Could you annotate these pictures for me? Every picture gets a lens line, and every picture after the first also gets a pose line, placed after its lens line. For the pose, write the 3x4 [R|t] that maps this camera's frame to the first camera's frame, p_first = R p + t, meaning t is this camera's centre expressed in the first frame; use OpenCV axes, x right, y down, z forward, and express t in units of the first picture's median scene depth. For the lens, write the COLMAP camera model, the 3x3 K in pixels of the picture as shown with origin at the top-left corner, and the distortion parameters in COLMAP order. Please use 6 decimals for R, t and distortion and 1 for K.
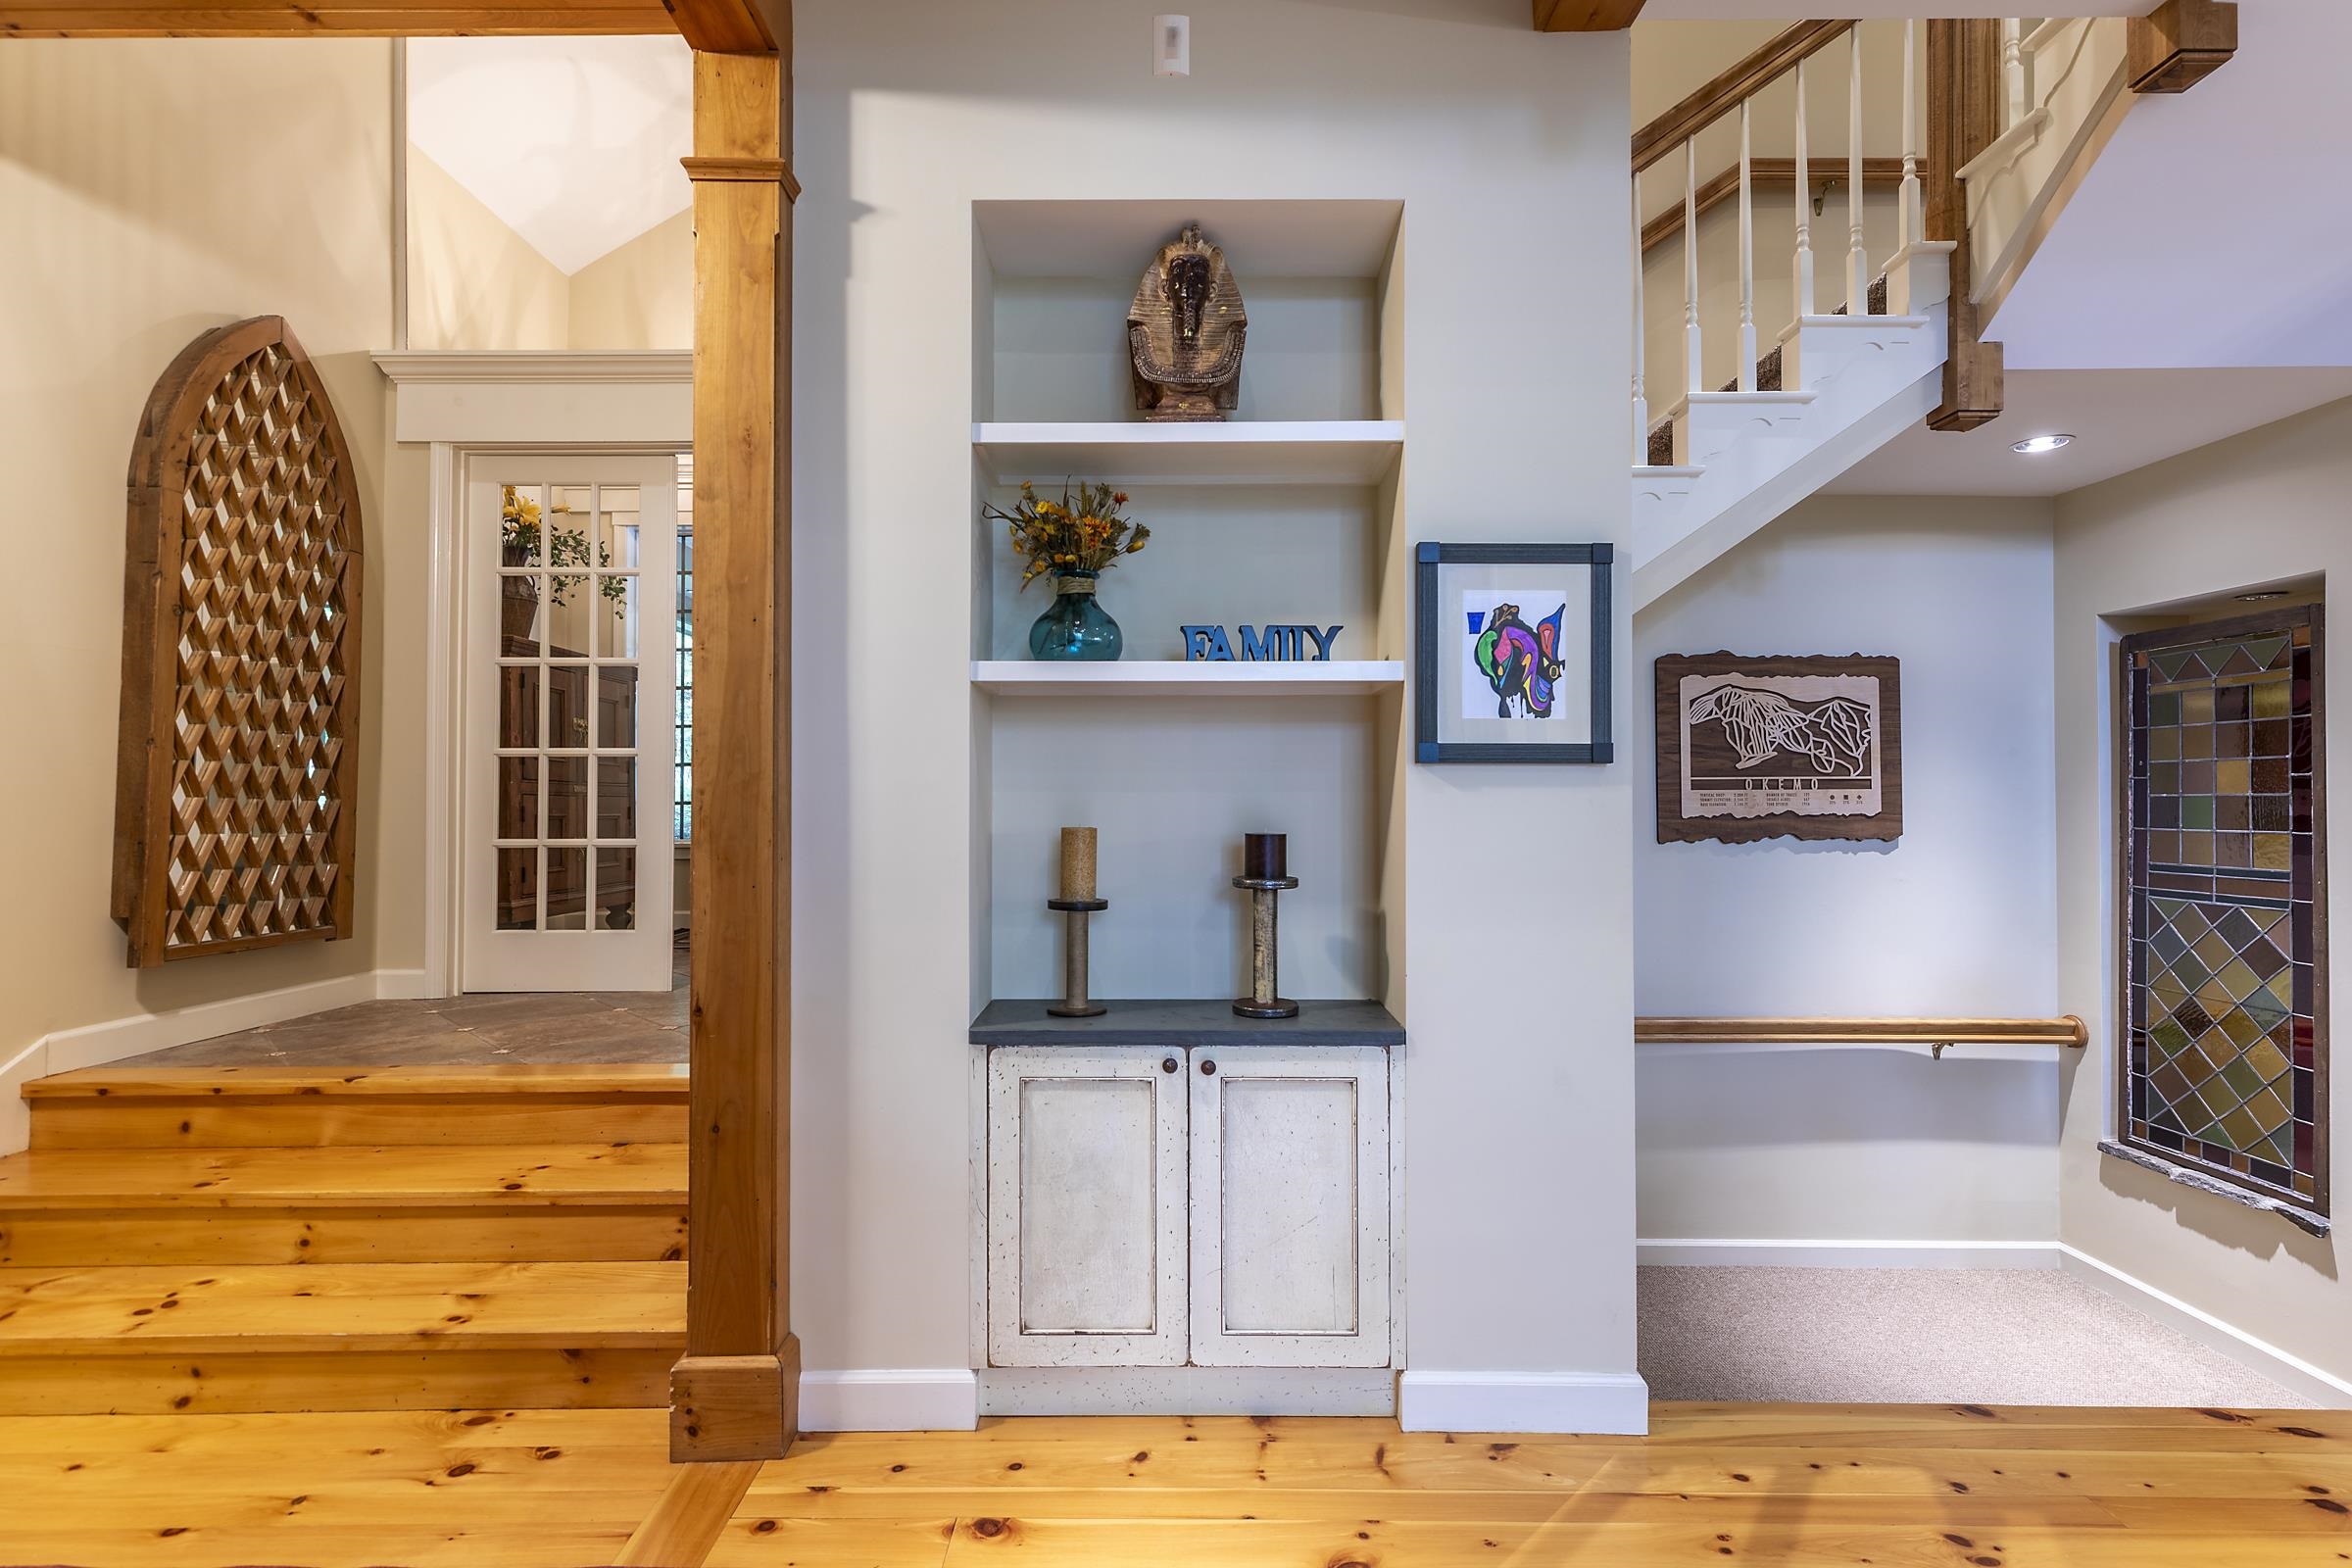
lens RADIAL K [[1073.6, 0, 1179.2], [0, 1073.6, 792.6], [0, 0, 1]] dist [0.012216, -0.000608]
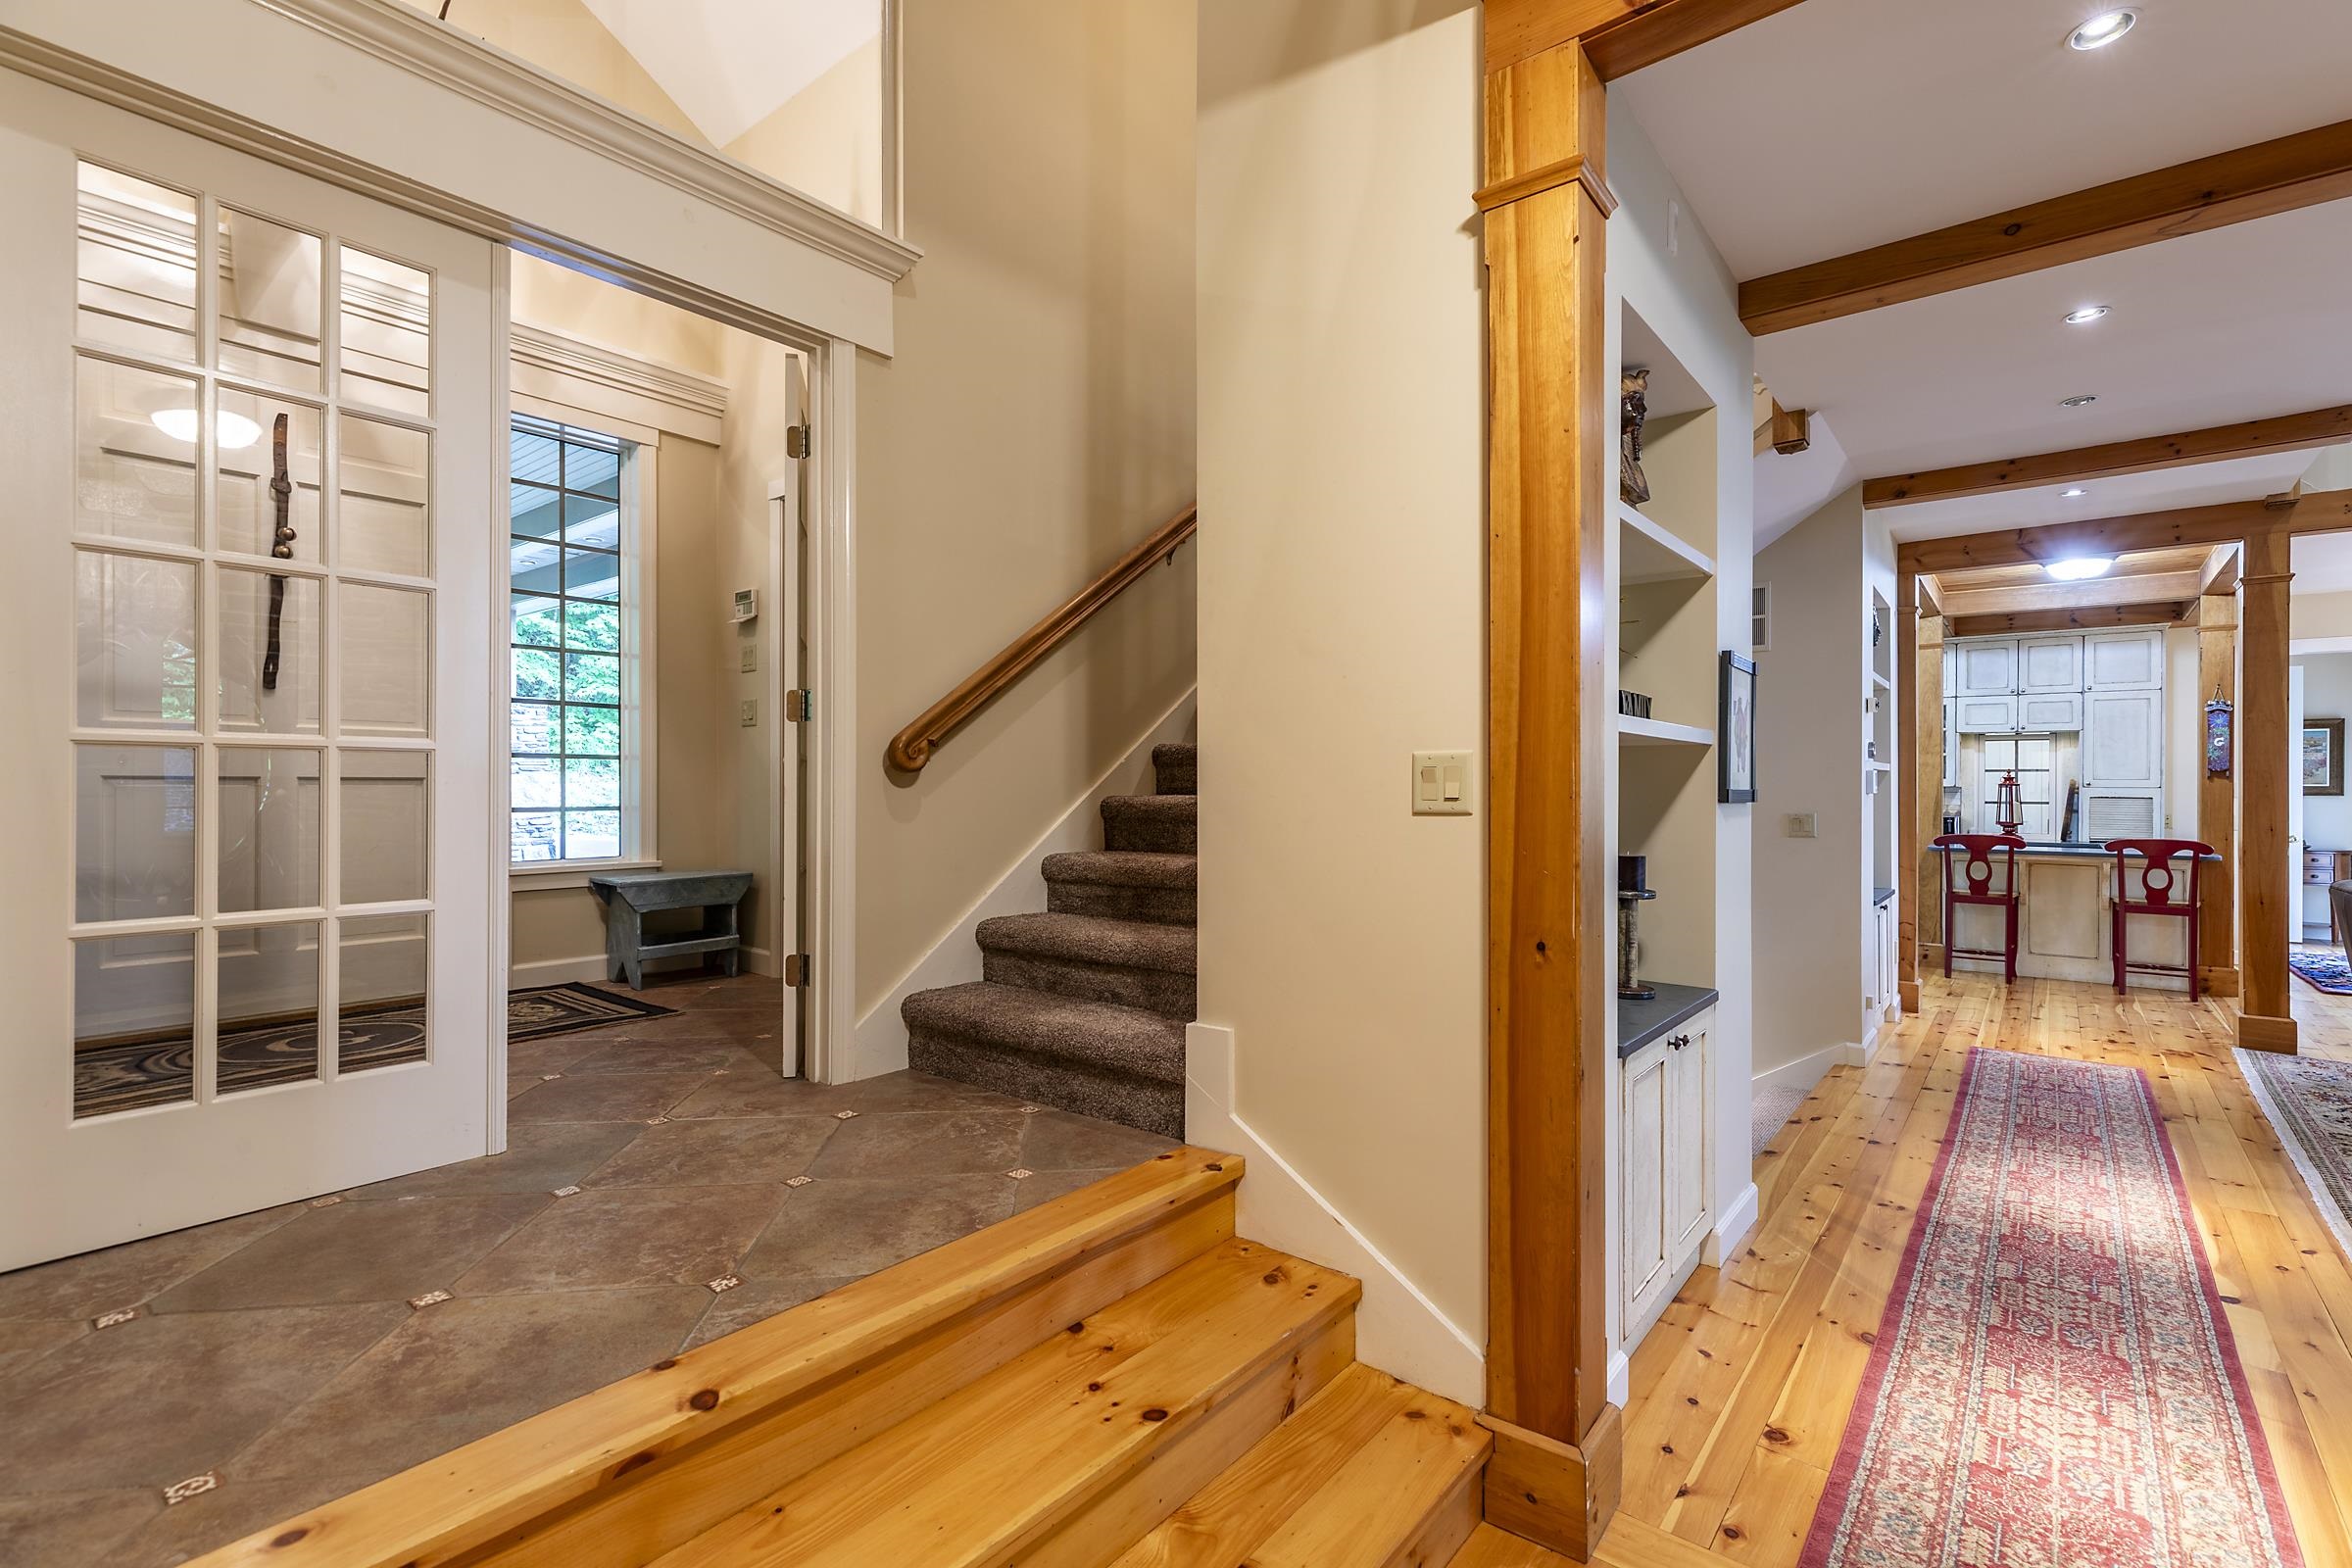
lens RADIAL K [[1073.6, 0, 1178.1], [0, 1073.6, 780.4], [0, 0, 1]] dist [0.012216, -0.000608]
pose [[0.628794, 0.005797, 0.777550, -1.339952], [-0.014928, 0.999878, 0.004619, -0.051269], [-0.777428, -0.014512, 0.628804, 0.655785]]
